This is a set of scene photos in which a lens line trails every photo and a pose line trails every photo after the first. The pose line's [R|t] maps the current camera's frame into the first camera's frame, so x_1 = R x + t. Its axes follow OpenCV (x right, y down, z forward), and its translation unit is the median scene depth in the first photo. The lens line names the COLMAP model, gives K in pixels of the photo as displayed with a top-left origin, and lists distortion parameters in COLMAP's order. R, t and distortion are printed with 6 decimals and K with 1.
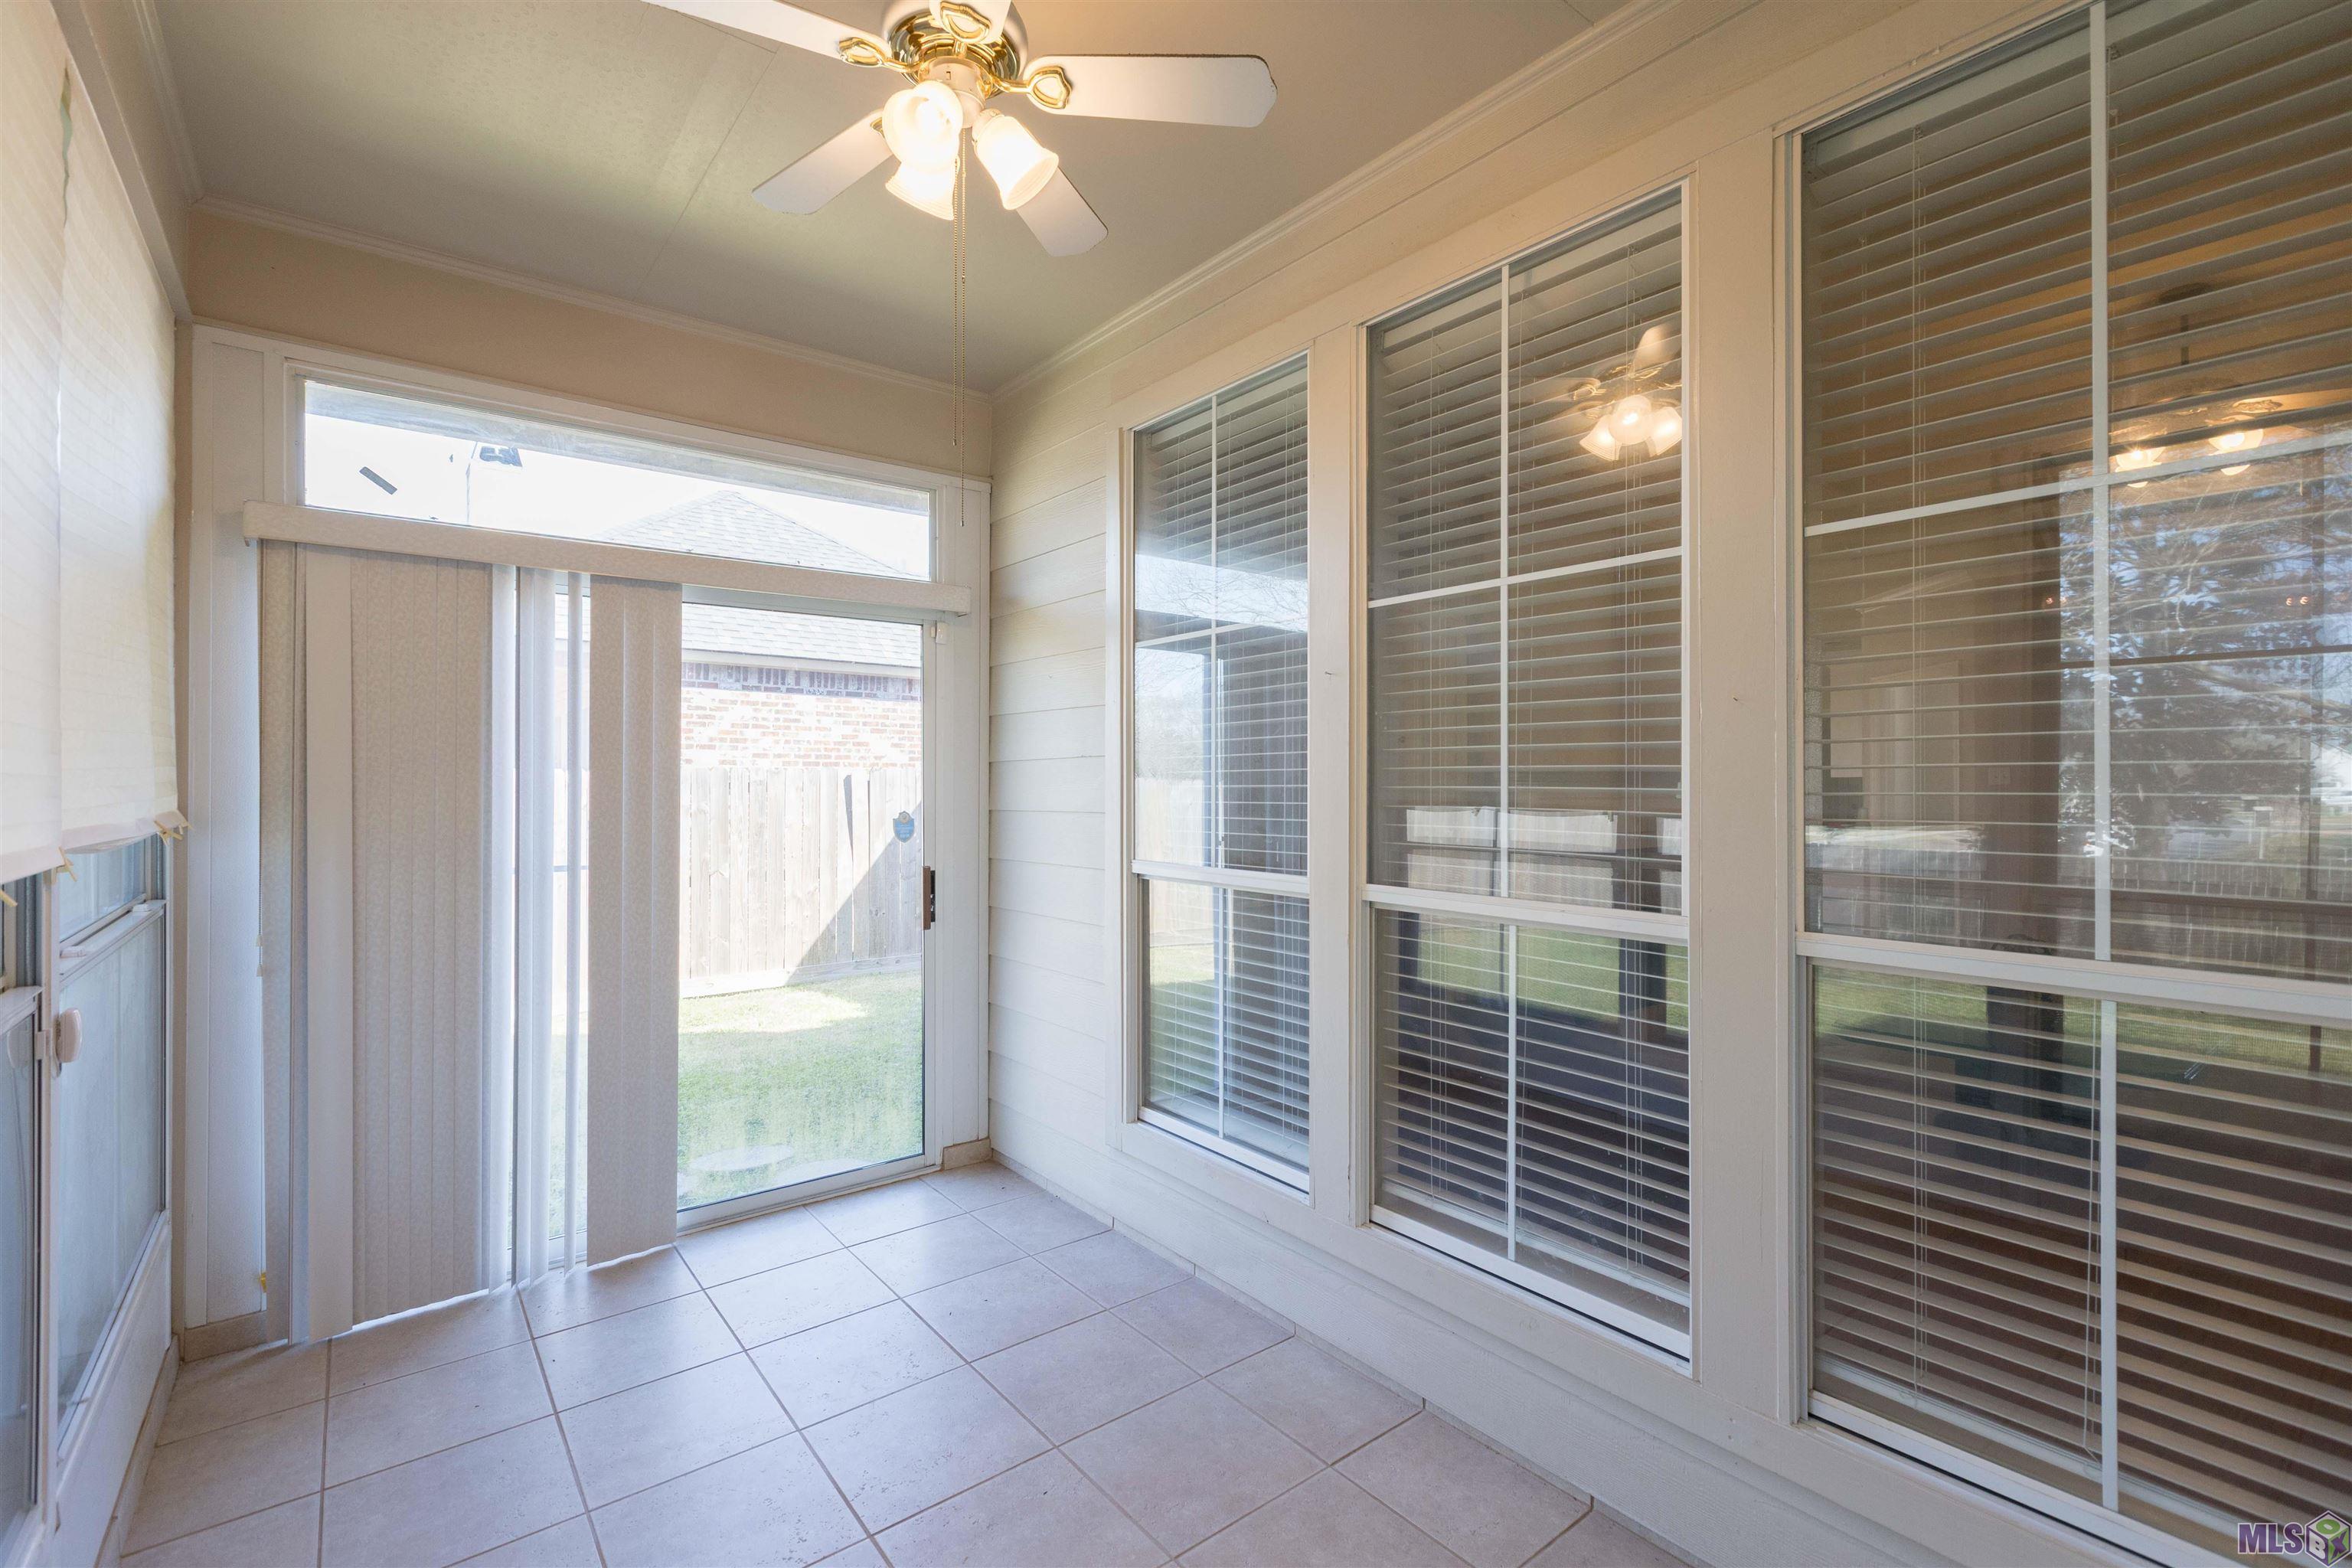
lens RADIAL K [[1052.3, 0, 1179.2], [0, 1052.3, 781.7], [0, 0, 1]] dist [0.000358, -0.000058]
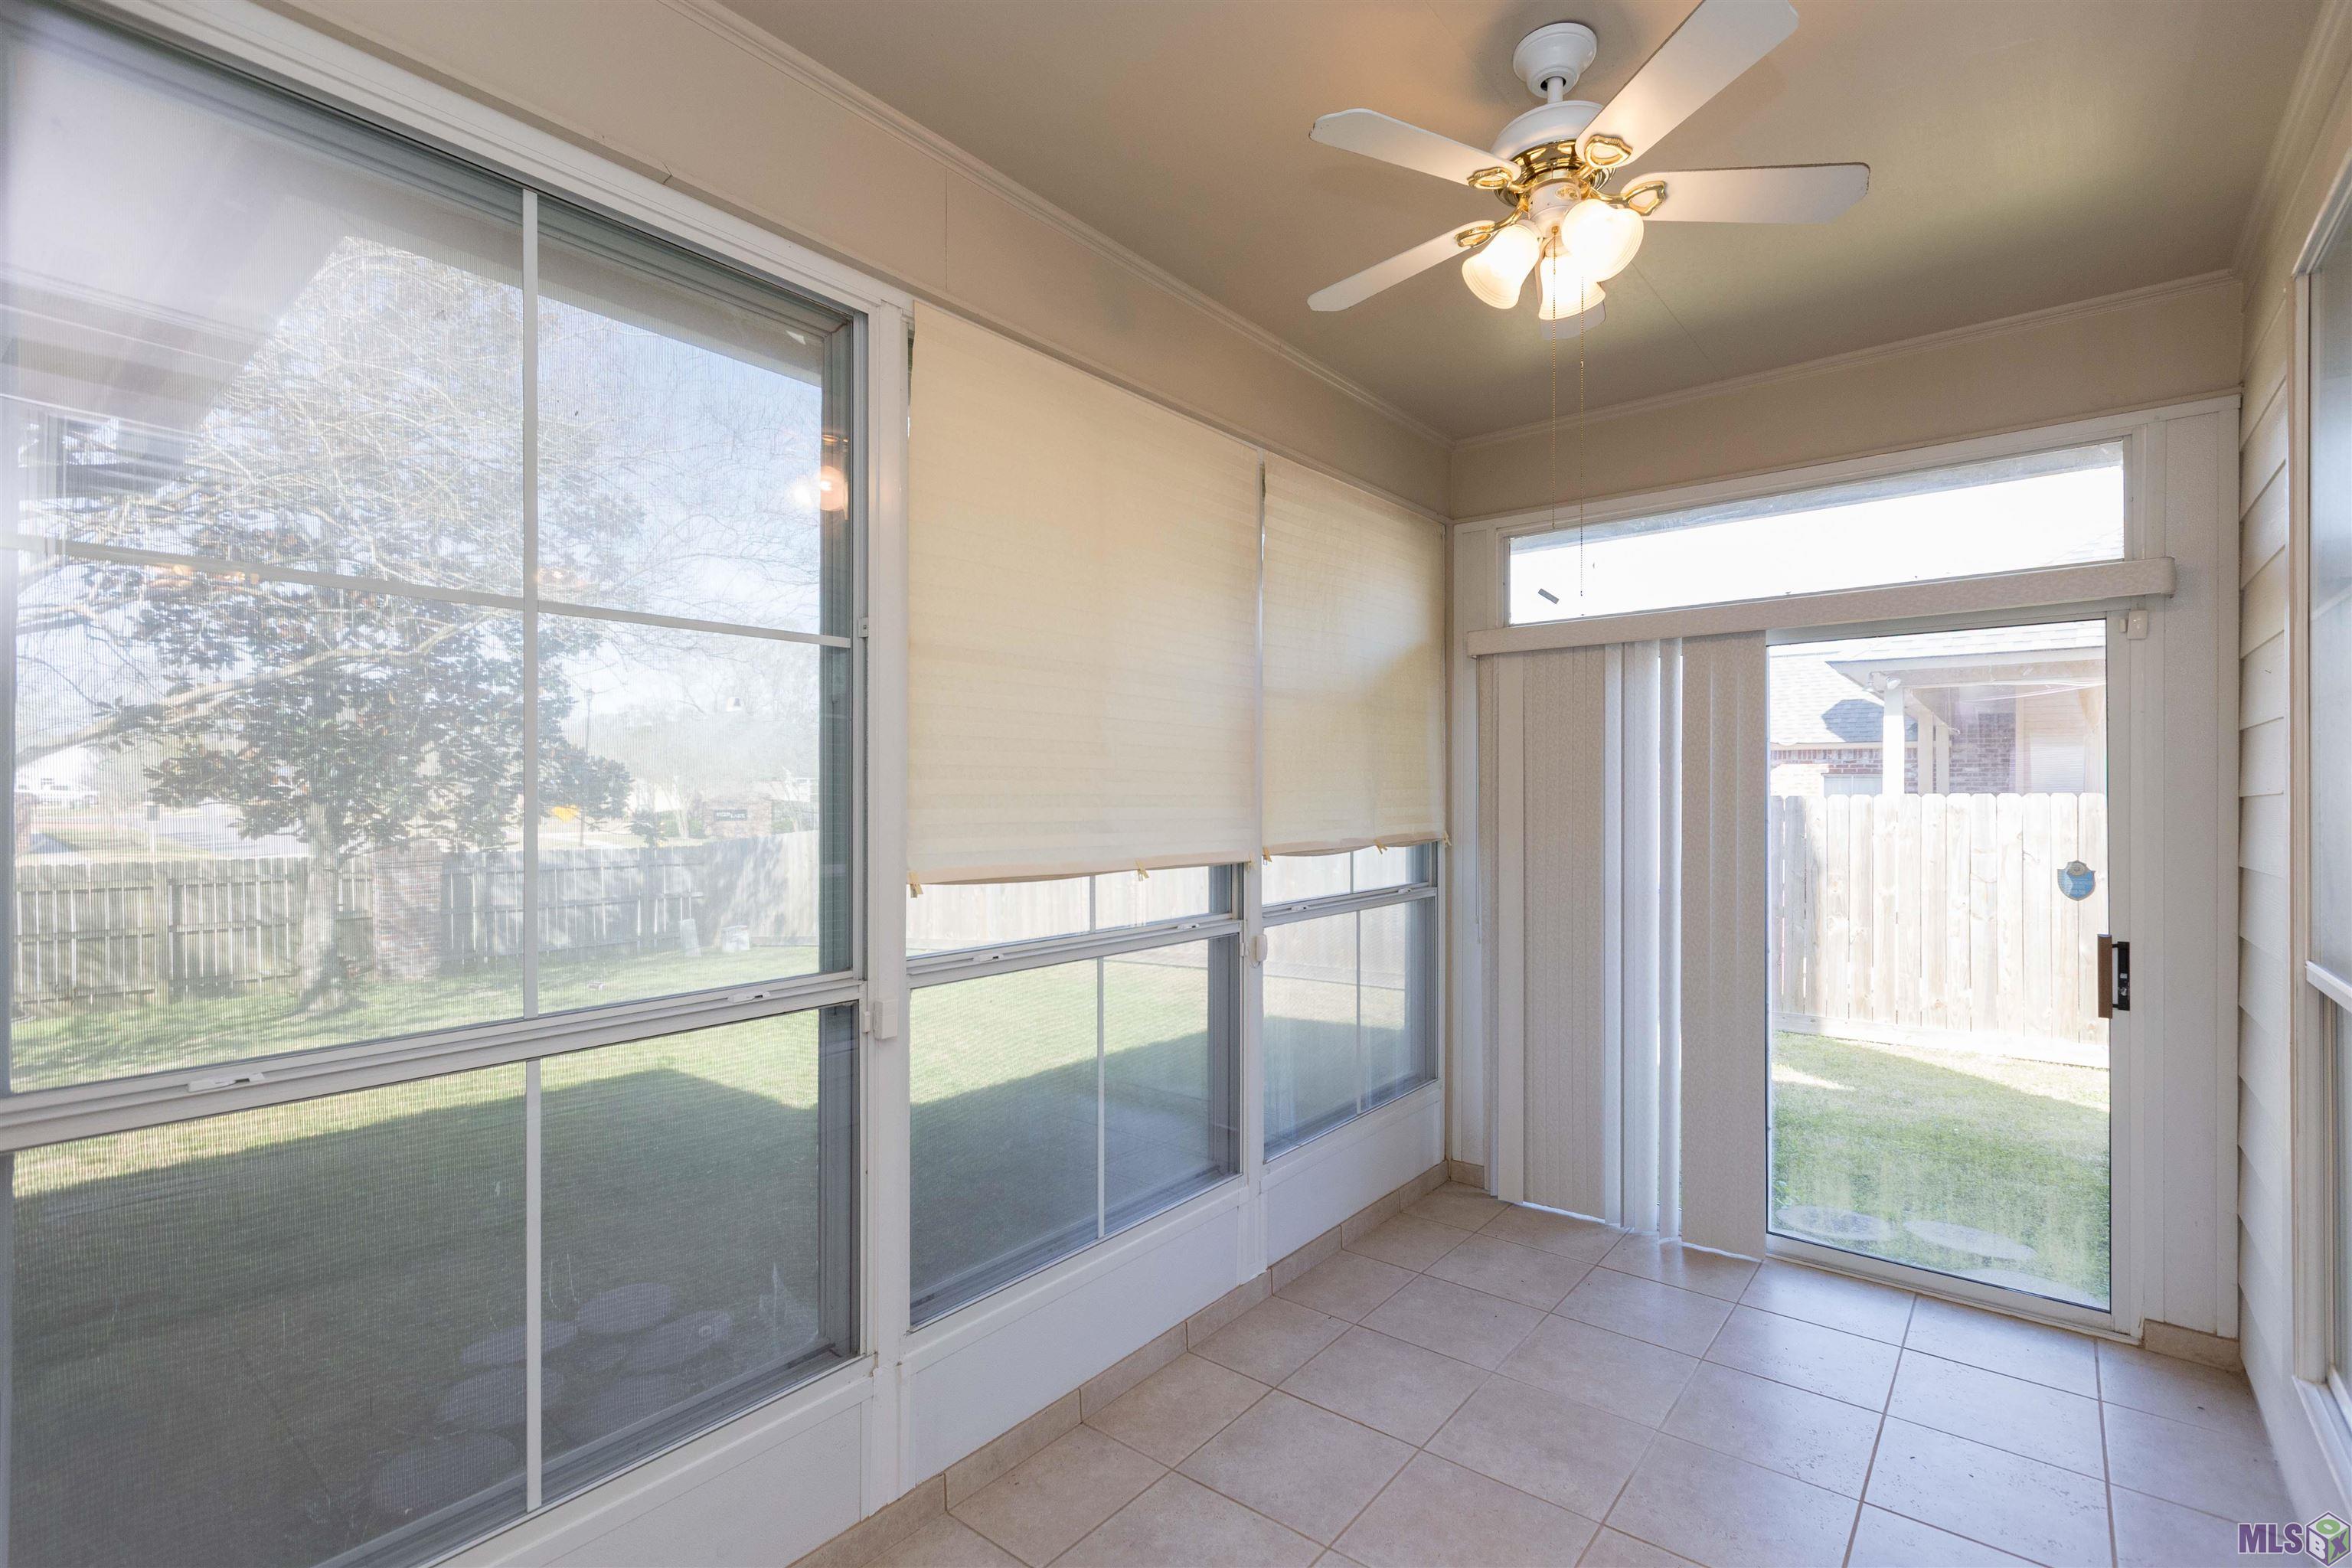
lens RADIAL K [[1052.3, 0, 1177.4], [0, 1052.3, 789.4], [0, 0, 1]] dist [0.000358, -0.000058]
pose [[0.210178, -0.005419, -0.977648, 0.438190], [-0.002591, 0.999978, -0.006100, -0.022351], [0.977660, 0.003815, 0.210160, 0.217981]]
